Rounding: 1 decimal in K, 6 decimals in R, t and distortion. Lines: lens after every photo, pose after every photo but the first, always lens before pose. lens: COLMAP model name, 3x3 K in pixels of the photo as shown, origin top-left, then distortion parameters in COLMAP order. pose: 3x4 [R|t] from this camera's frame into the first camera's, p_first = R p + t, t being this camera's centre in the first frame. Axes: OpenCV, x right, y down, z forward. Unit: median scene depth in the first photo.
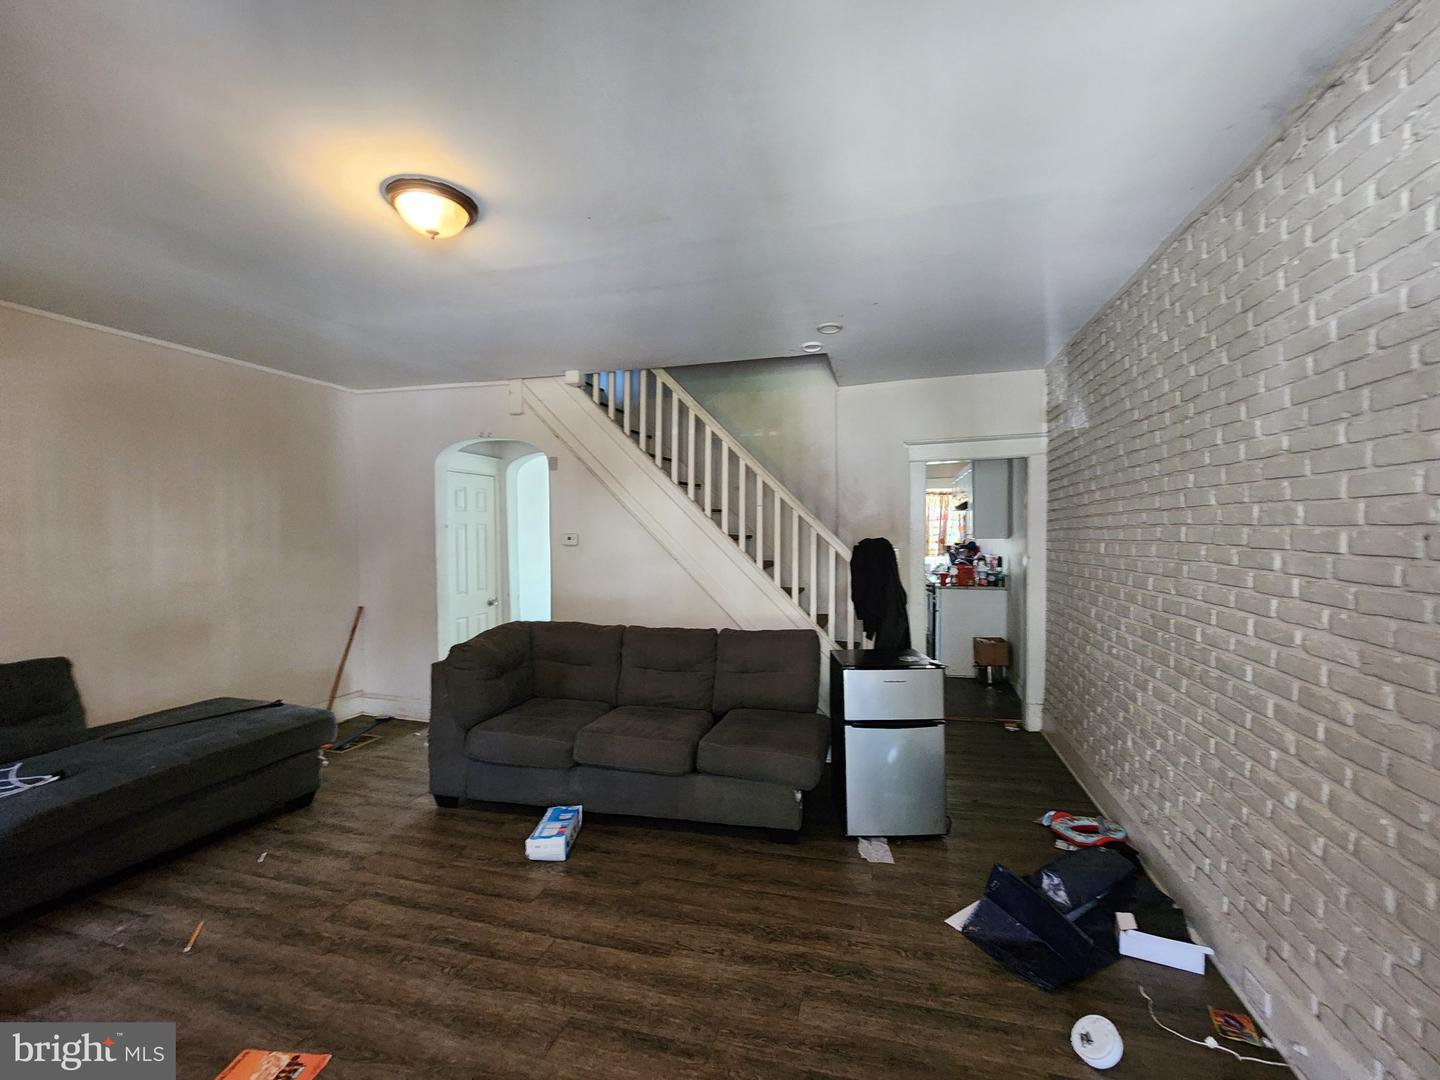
lens RADIAL K [[592.7, 0, 729.5], [0, 592.7, 541.0], [0, 0, 1]] dist [0.002036, 0.002682]
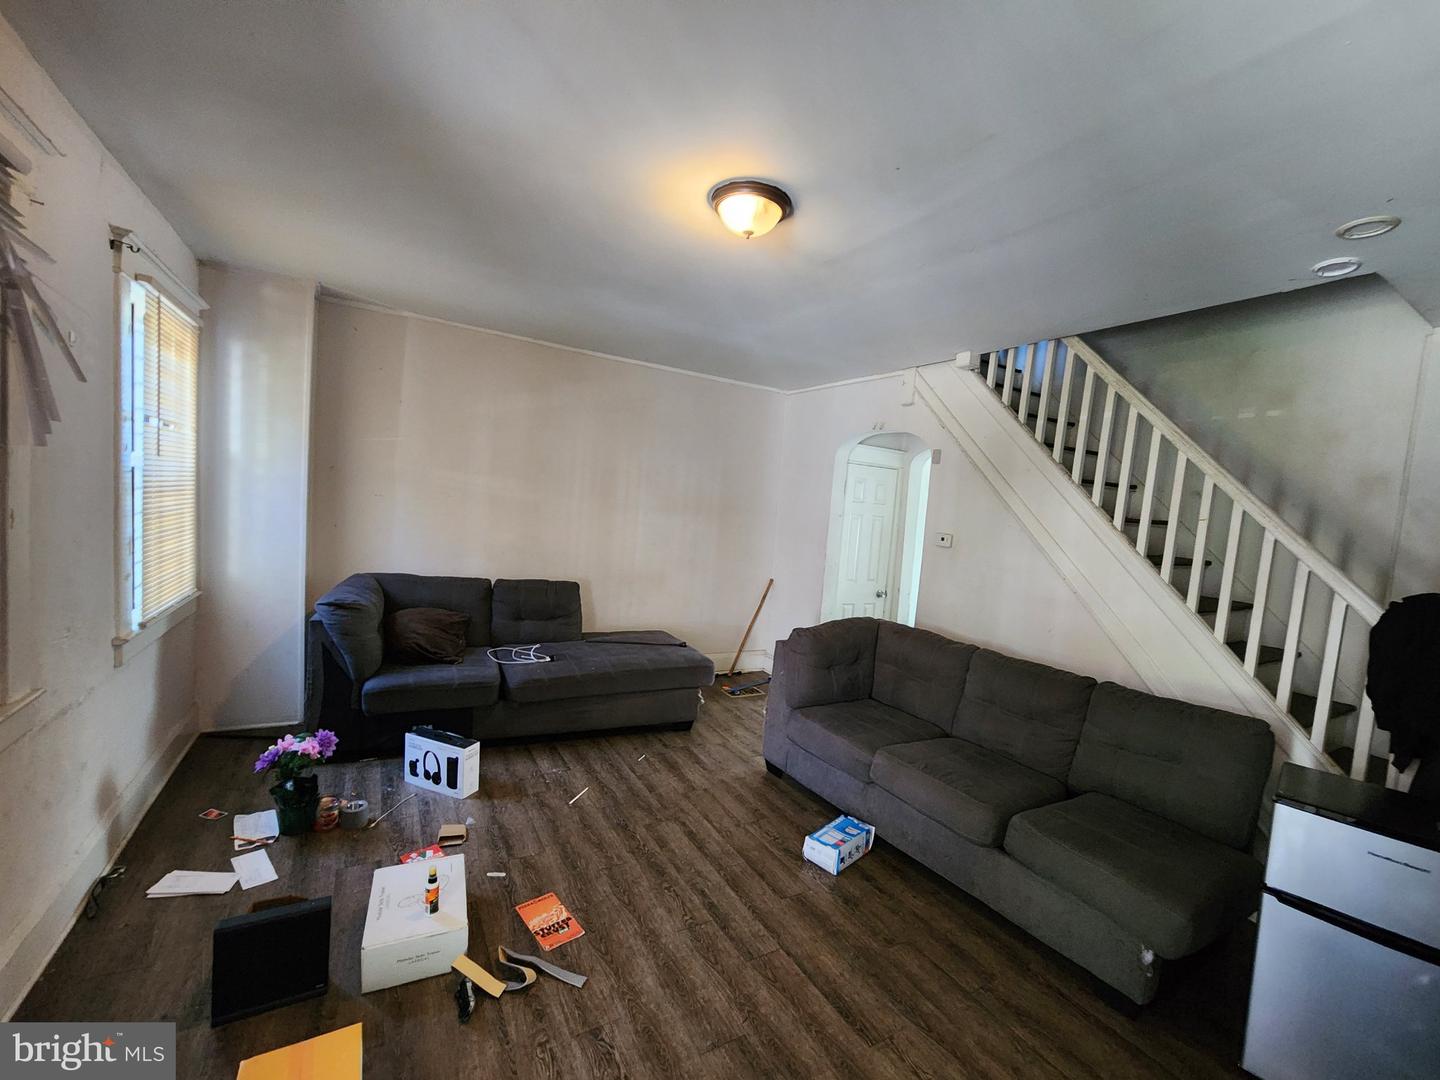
lens RADIAL K [[592.7, 0, 724.9], [0, 592.7, 546.5], [0, 0, 1]] dist [0.002036, 0.002682]
pose [[0.718561, 0.112562, -0.686295, 0.177822], [-0.097927, 0.993359, 0.060394, -0.023495], [0.688535, 0.023811, 0.724812, 0.168086]]
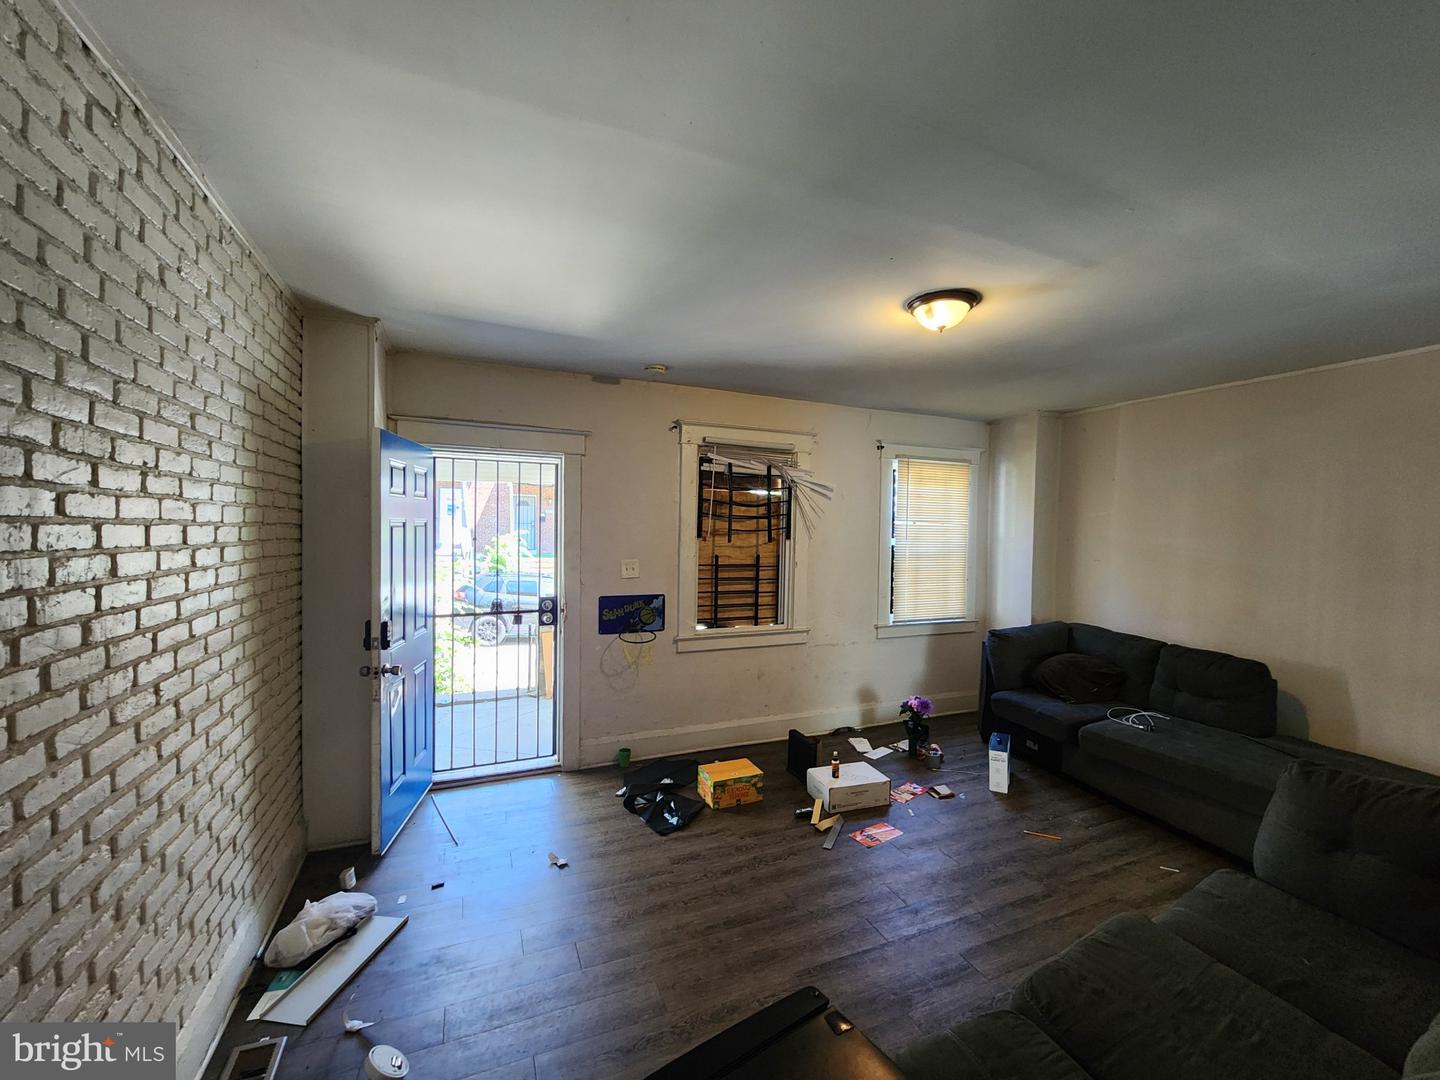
lens RADIAL K [[592.7, 0, 734.2], [0, 592.7, 542.7], [0, 0, 1]] dist [0.002036, 0.002682]
pose [[-0.772649, 0.008594, -0.634776, 0.463991], [-0.025085, 0.998714, 0.044055, -0.074534], [0.634338, 0.049962, -0.771439, 1.241831]]
